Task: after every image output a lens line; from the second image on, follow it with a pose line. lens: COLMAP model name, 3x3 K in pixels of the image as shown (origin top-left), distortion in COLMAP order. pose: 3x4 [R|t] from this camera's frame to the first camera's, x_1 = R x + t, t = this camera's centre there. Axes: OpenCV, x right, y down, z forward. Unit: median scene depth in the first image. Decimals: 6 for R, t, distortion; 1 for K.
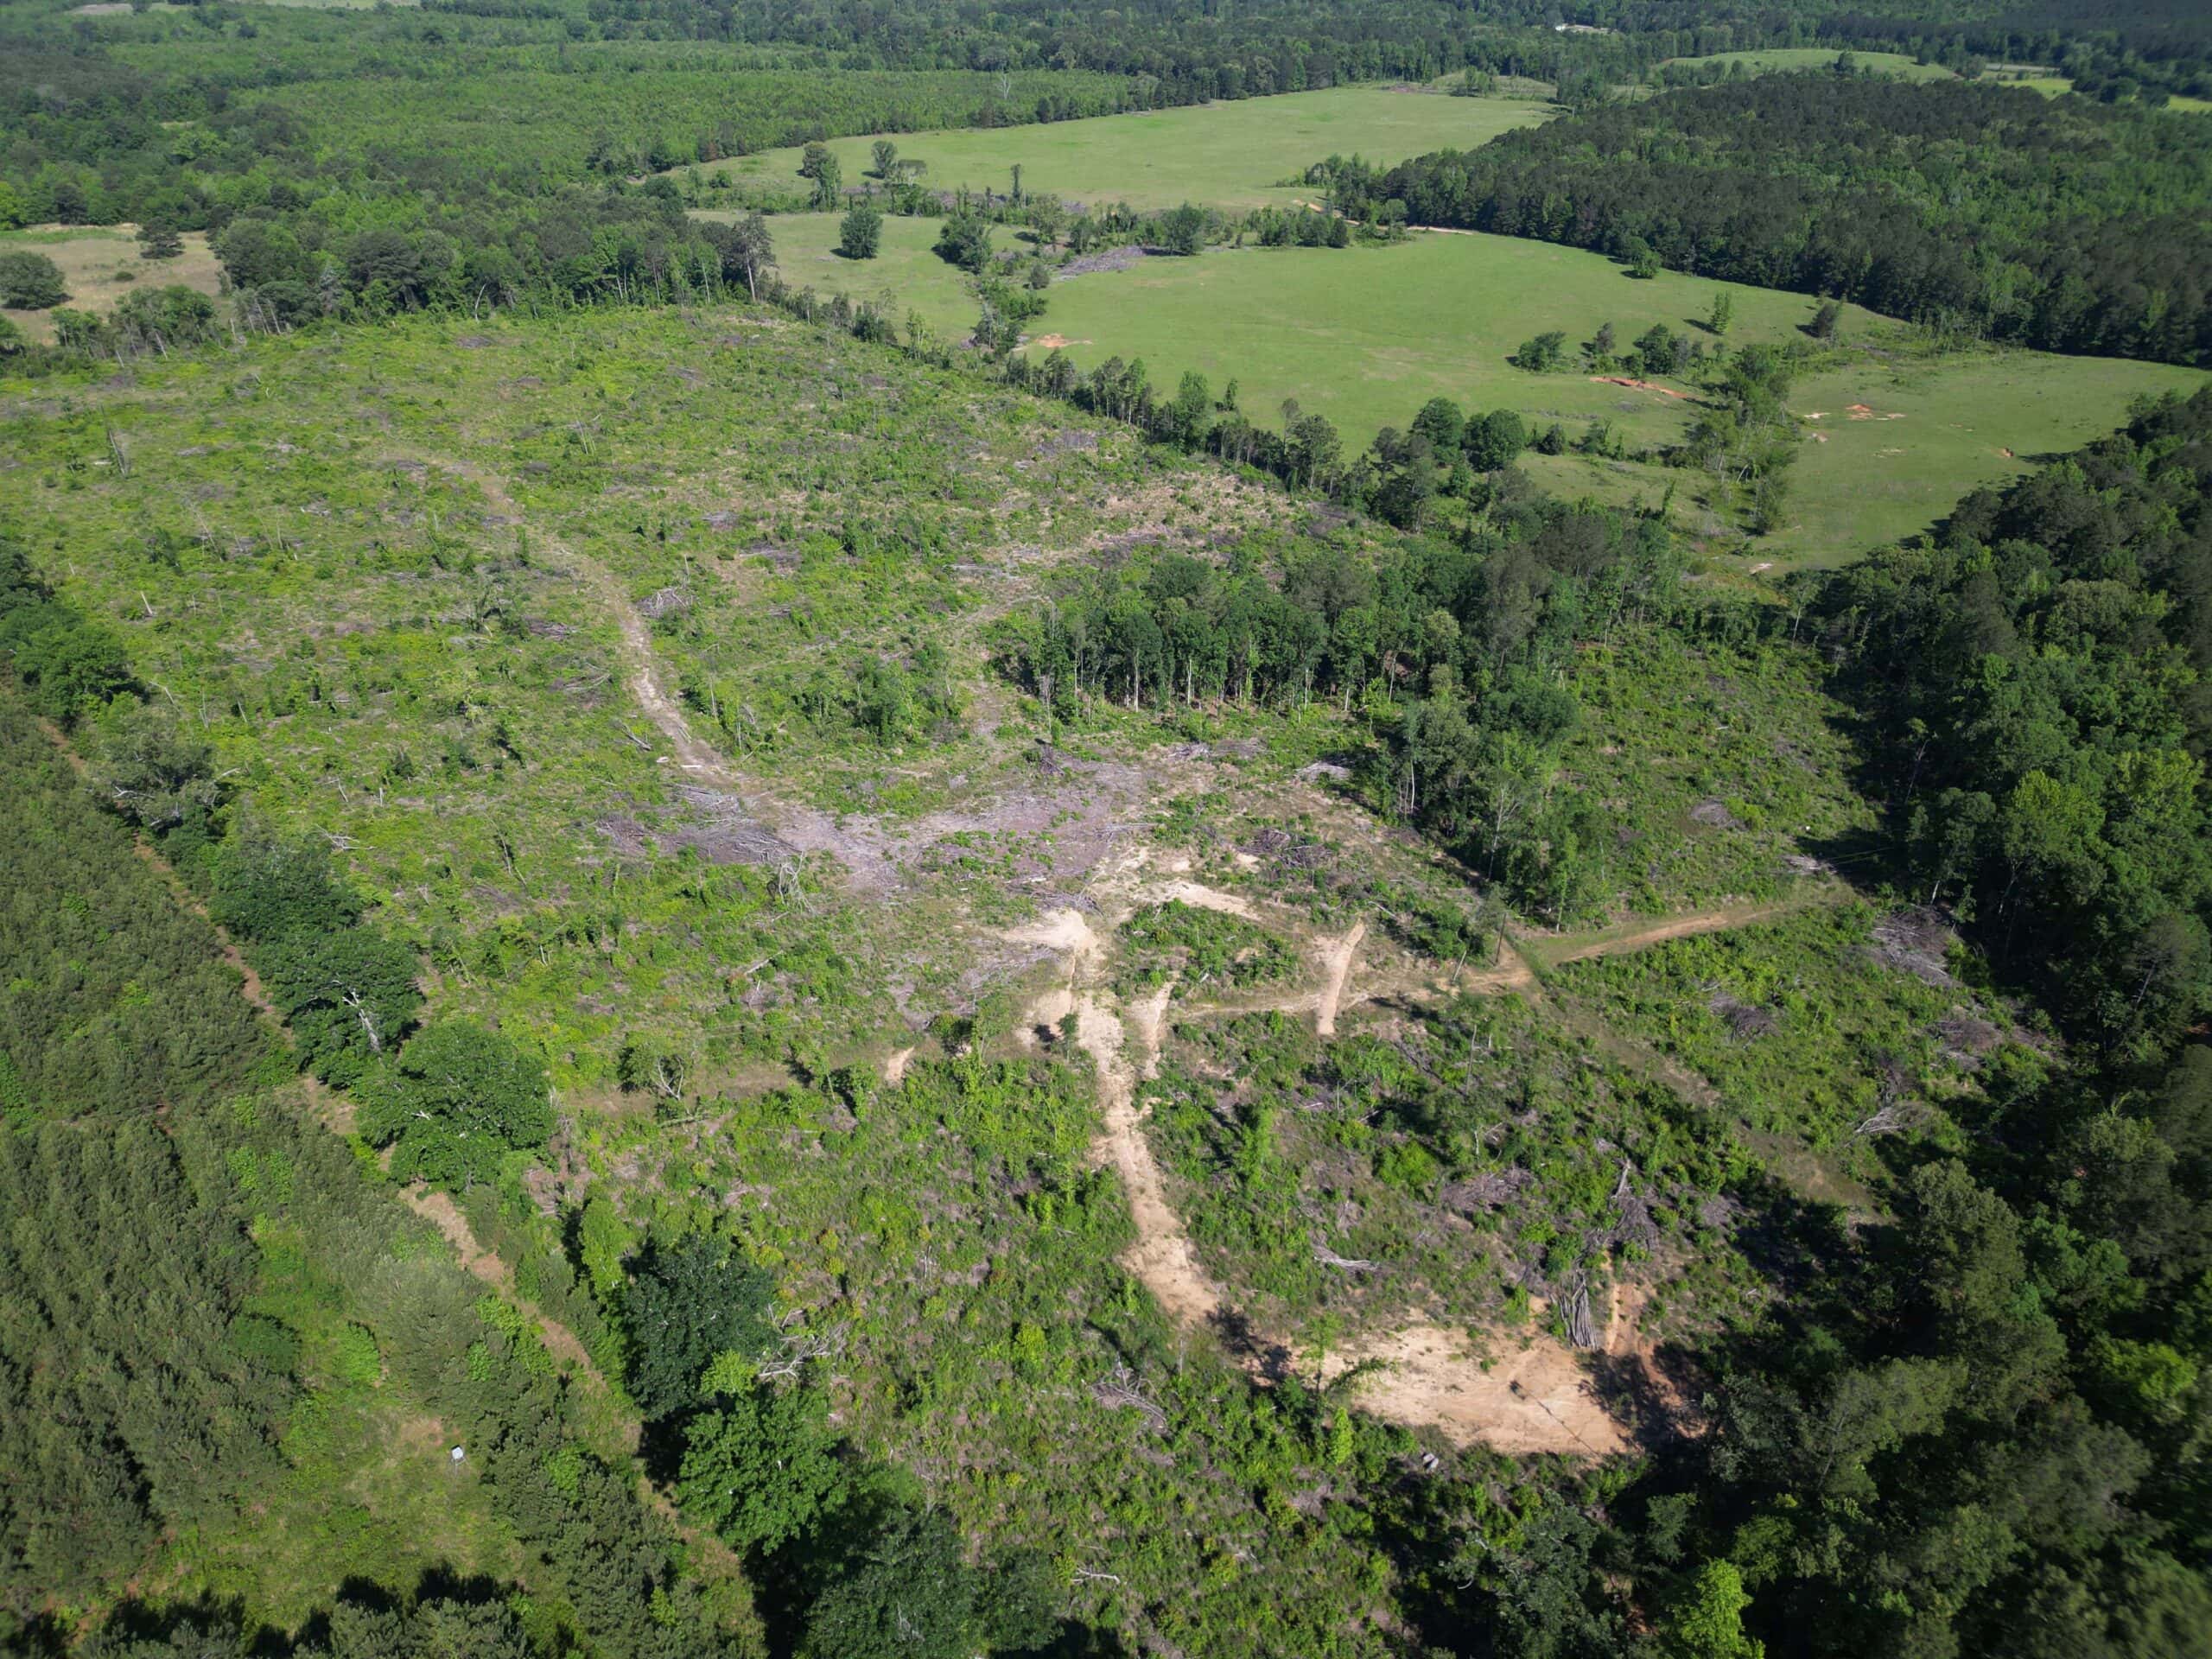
lens RADIAL K [[1548.4, 0, 1106.0], [0, 1548.4, 829.5], [0, 0, 1]] dist [0.066294, -0.068662]
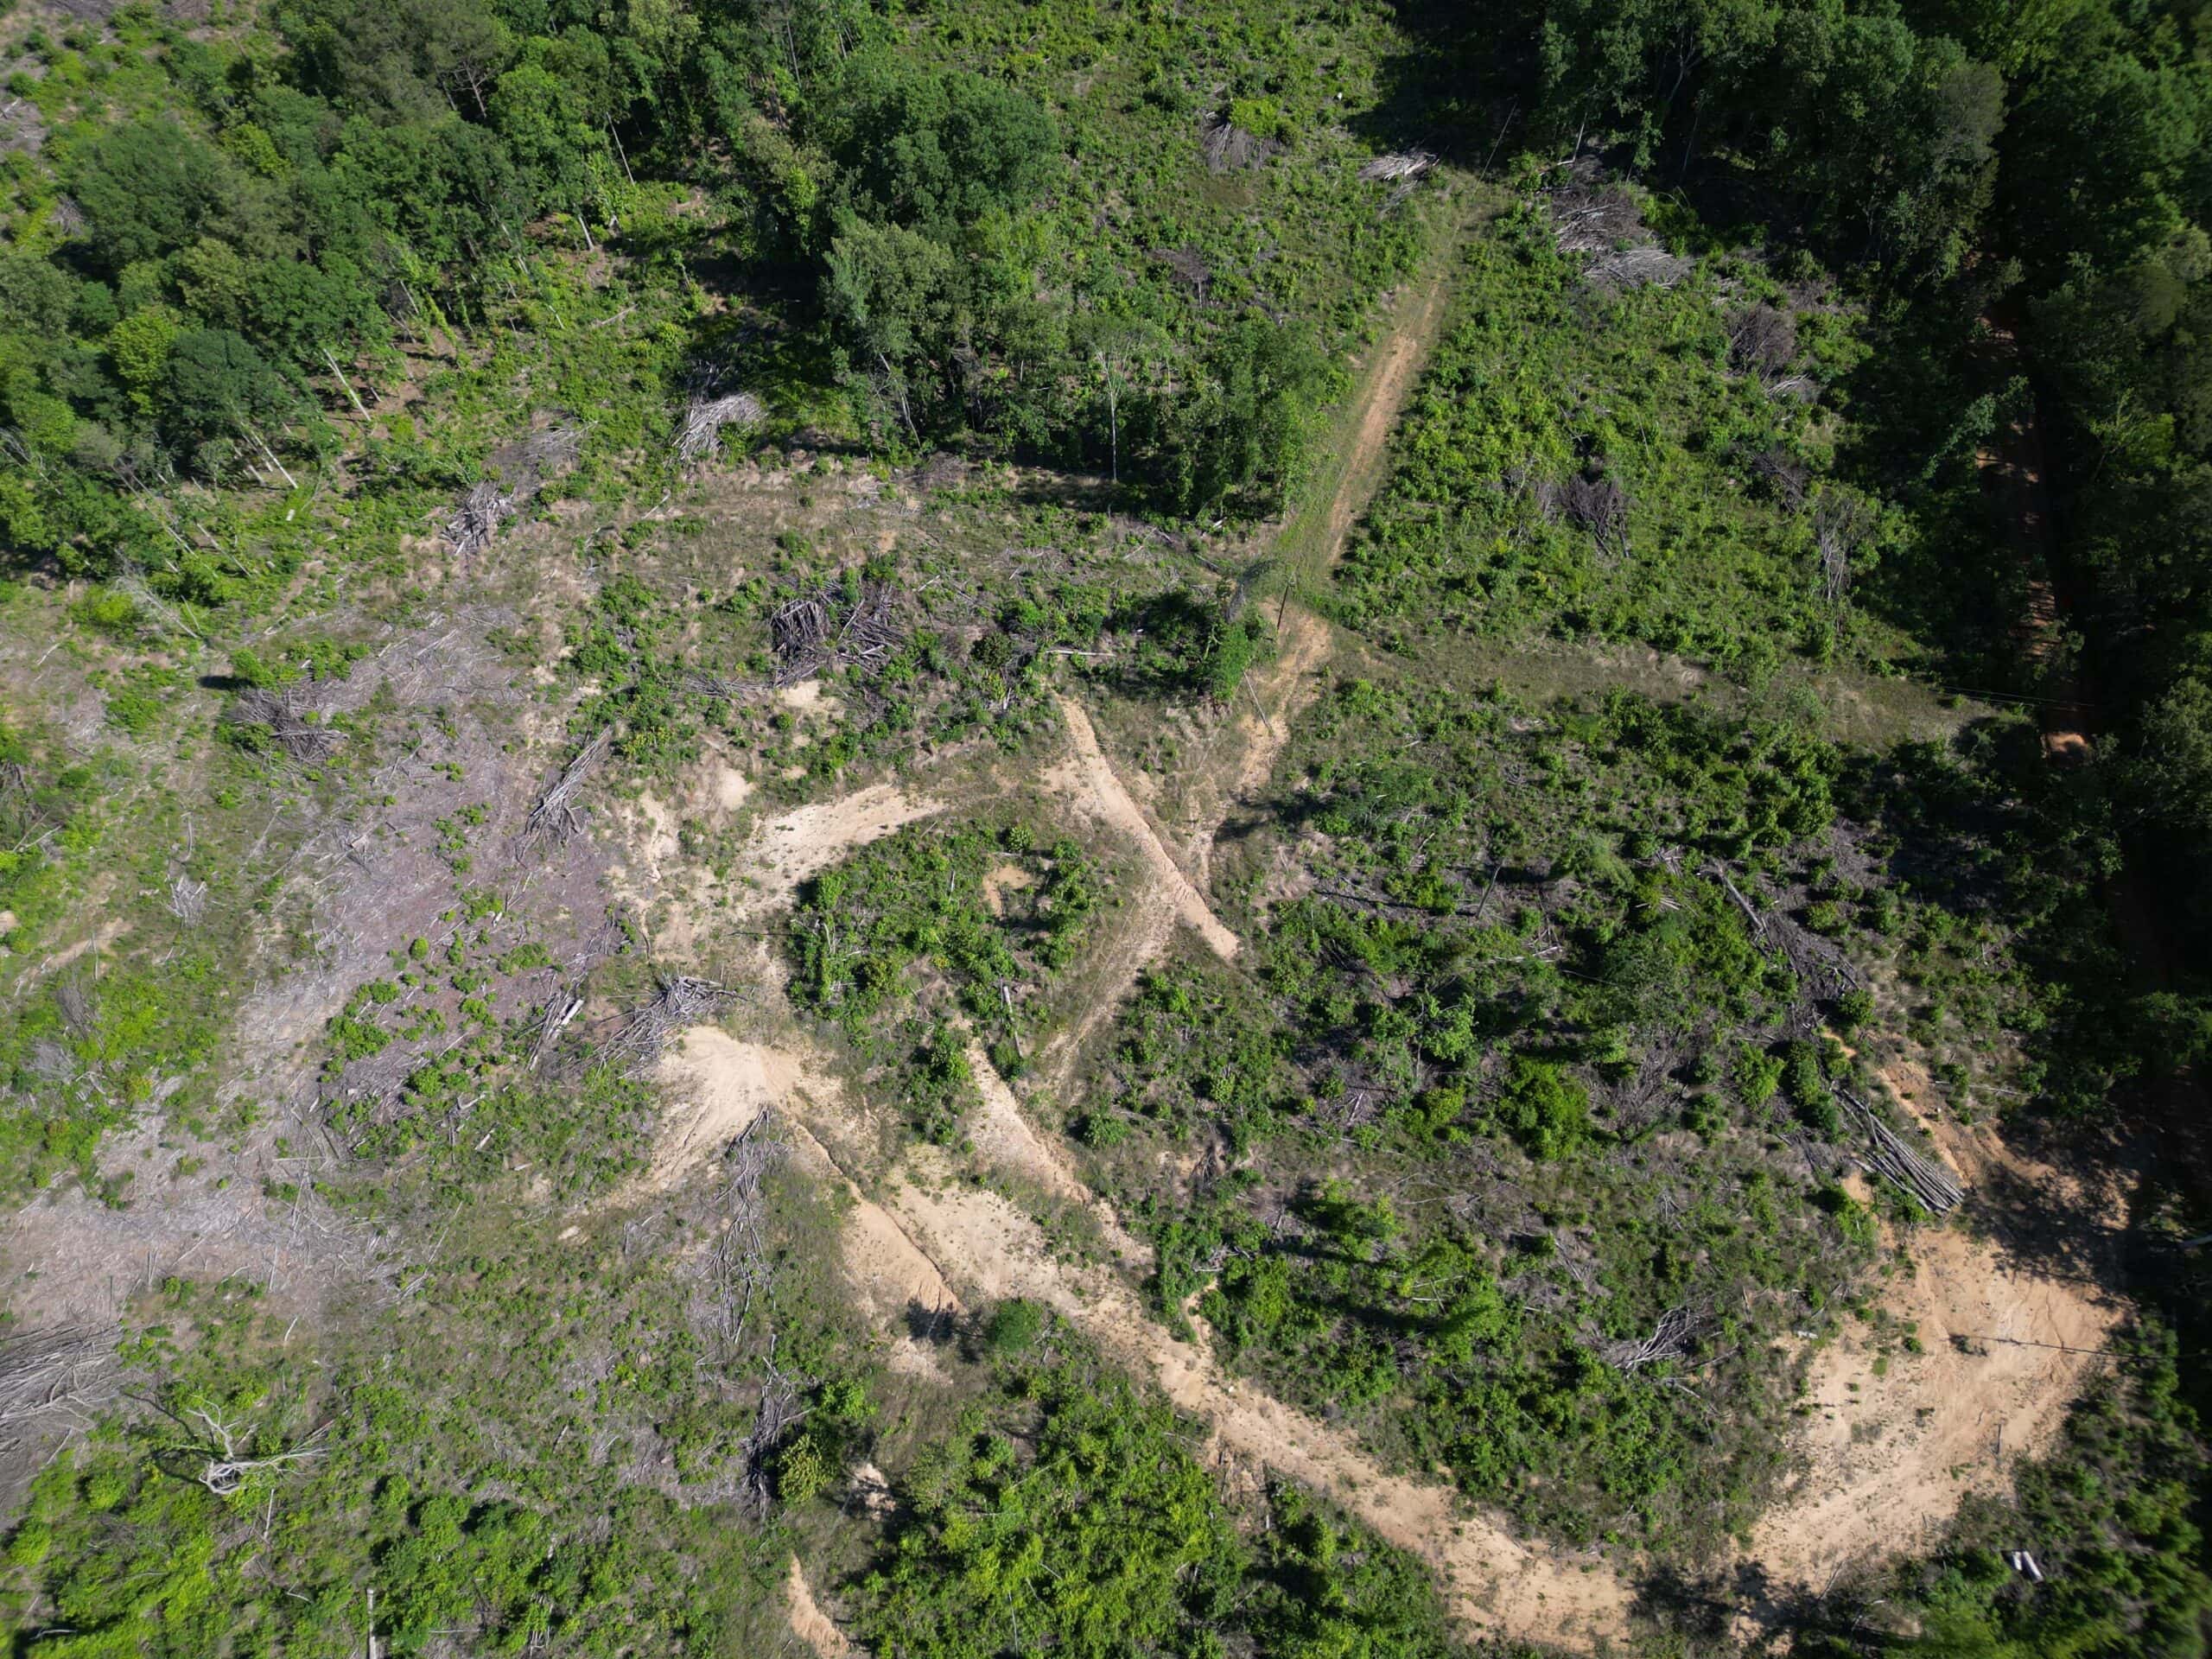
lens RADIAL K [[1543.3, 0, 1111.0], [0, 1543.3, 830.9], [0, 0, 1]] dist [0.075993, -0.072984]
pose [[0.676017, -0.669367, 0.308138, -0.028959], [0.397182, 0.683207, 0.612760, -0.178841], [-0.620683, -0.291850, 0.727720, 0.359254]]
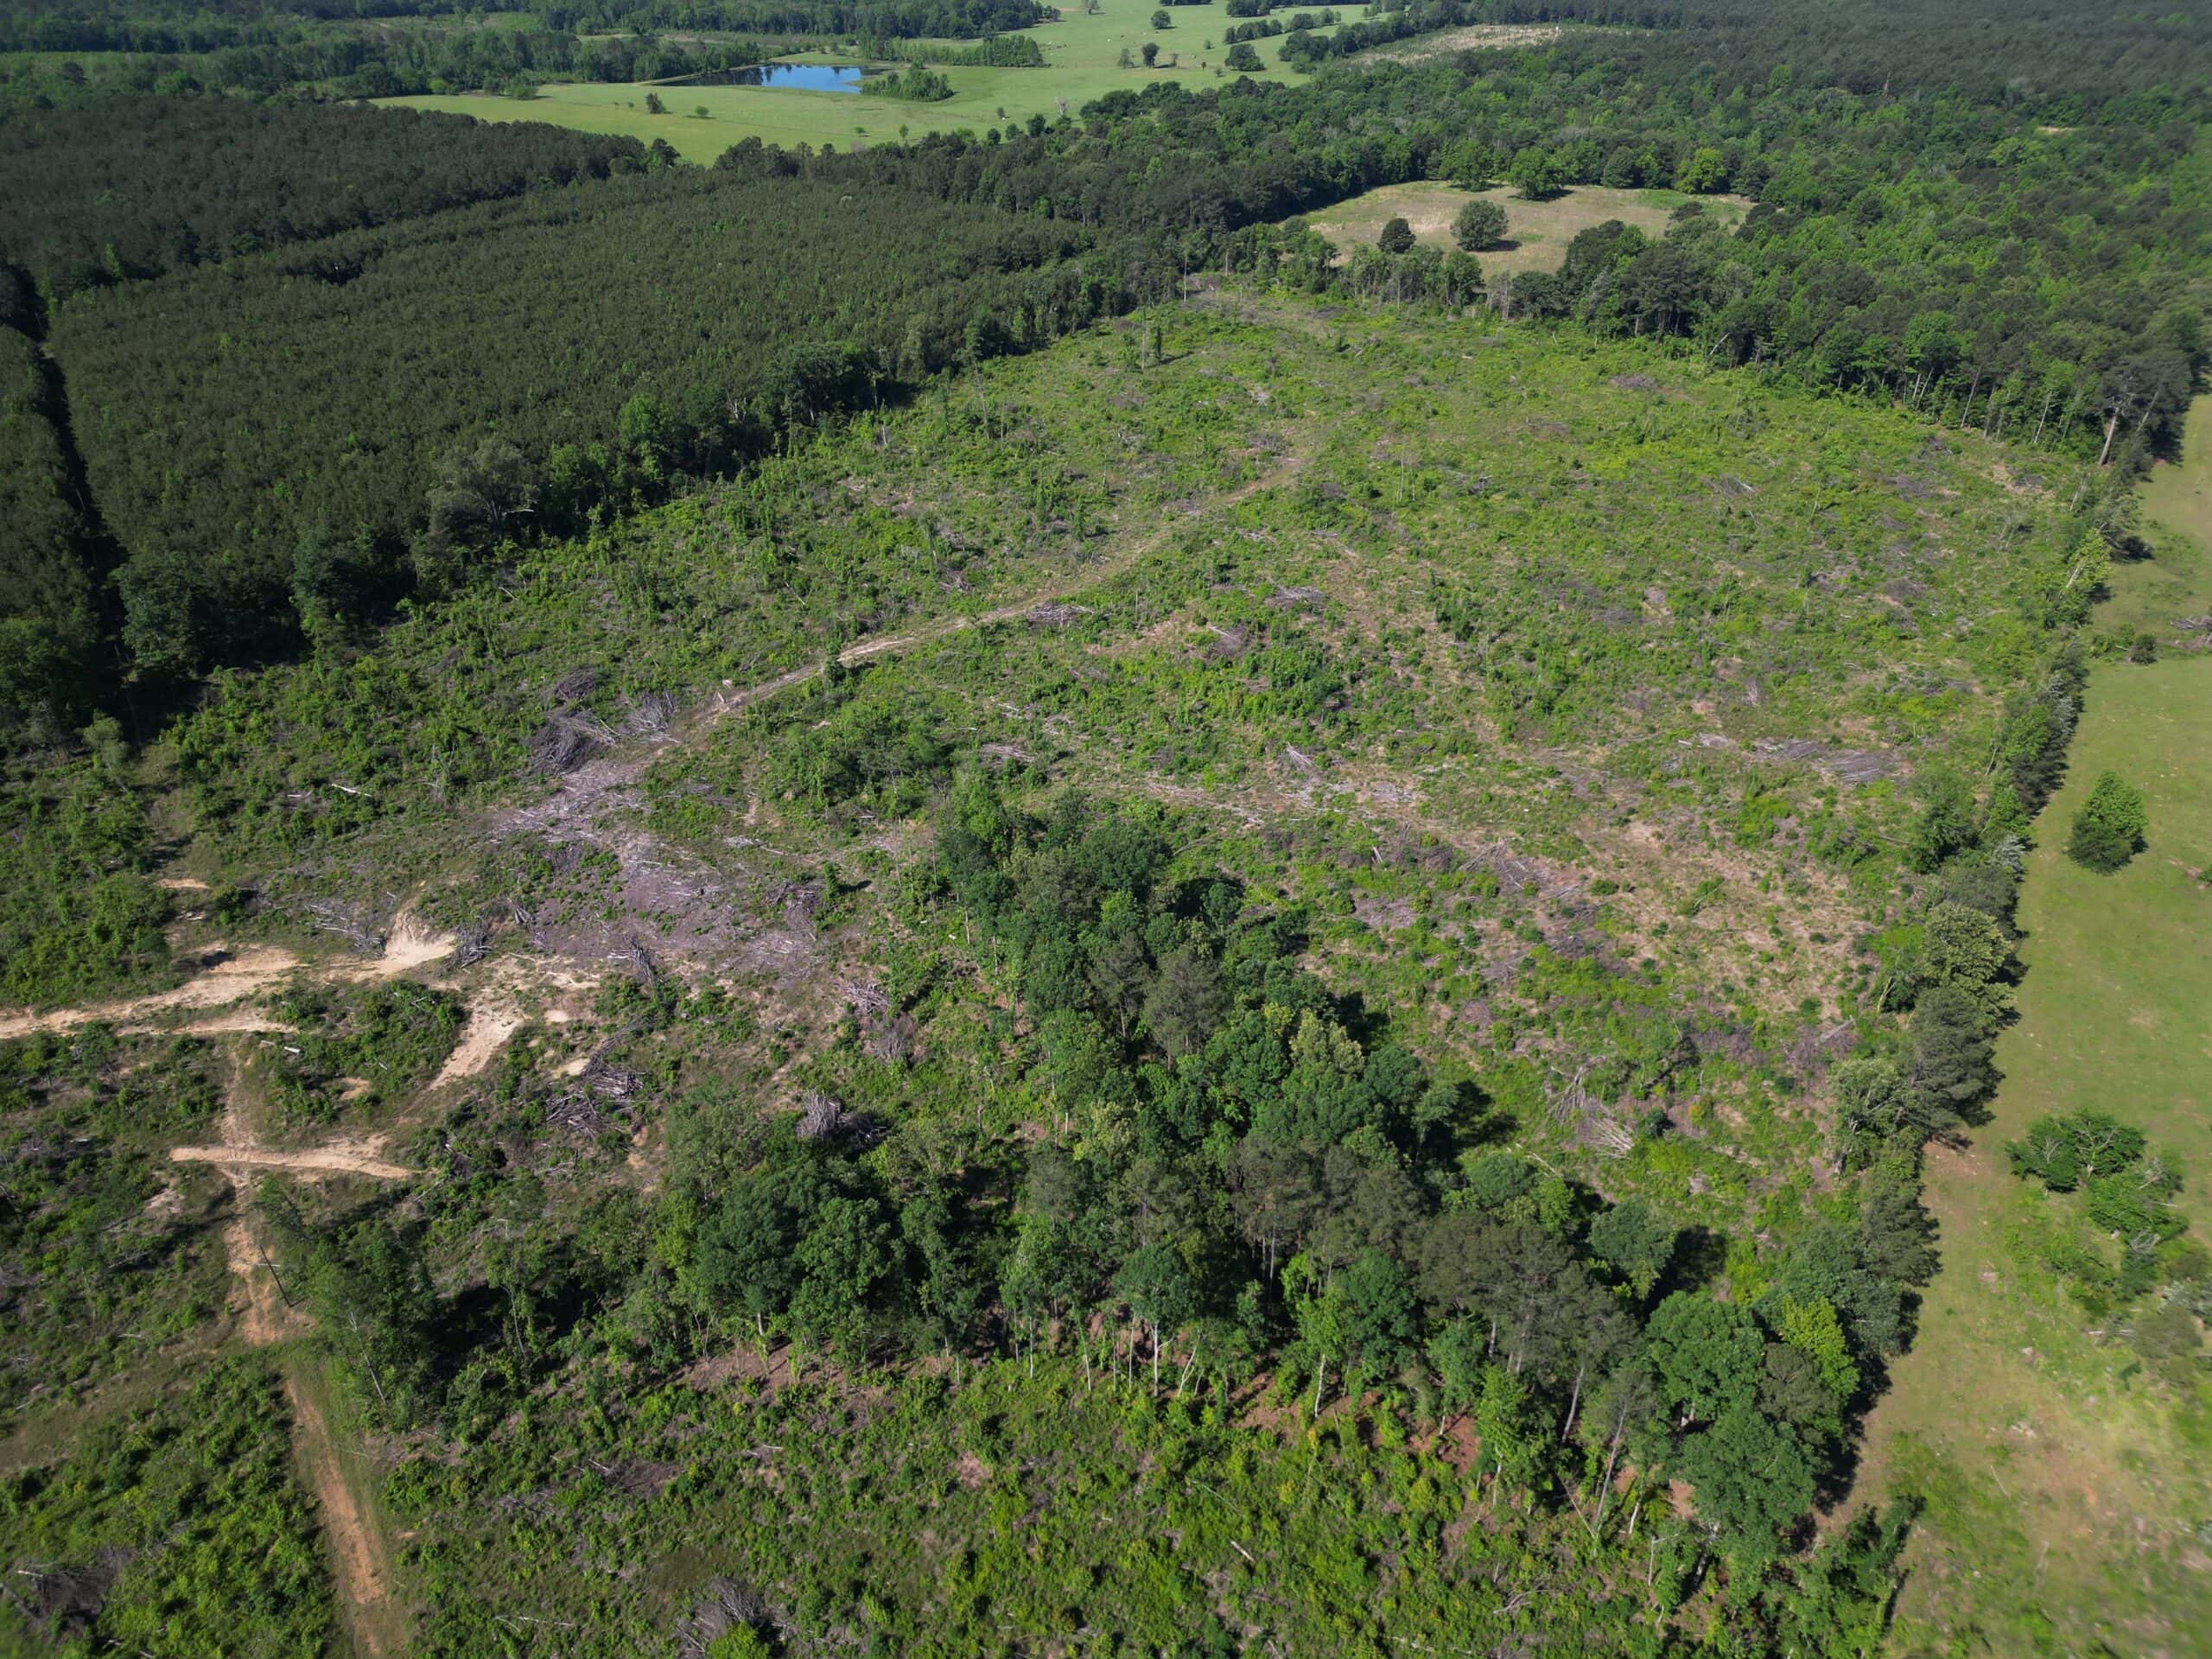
lens RADIAL K [[1543.3, 0, 1111.0], [0, 1543.3, 830.9], [0, 0, 1]] dist [0.075993, -0.072984]
pose [[0.232136, 0.522677, -0.820318, 0.547769], [-0.519651, 0.779555, 0.349652, -0.367002], [0.822238, 0.345112, 0.452573, 0.583504]]
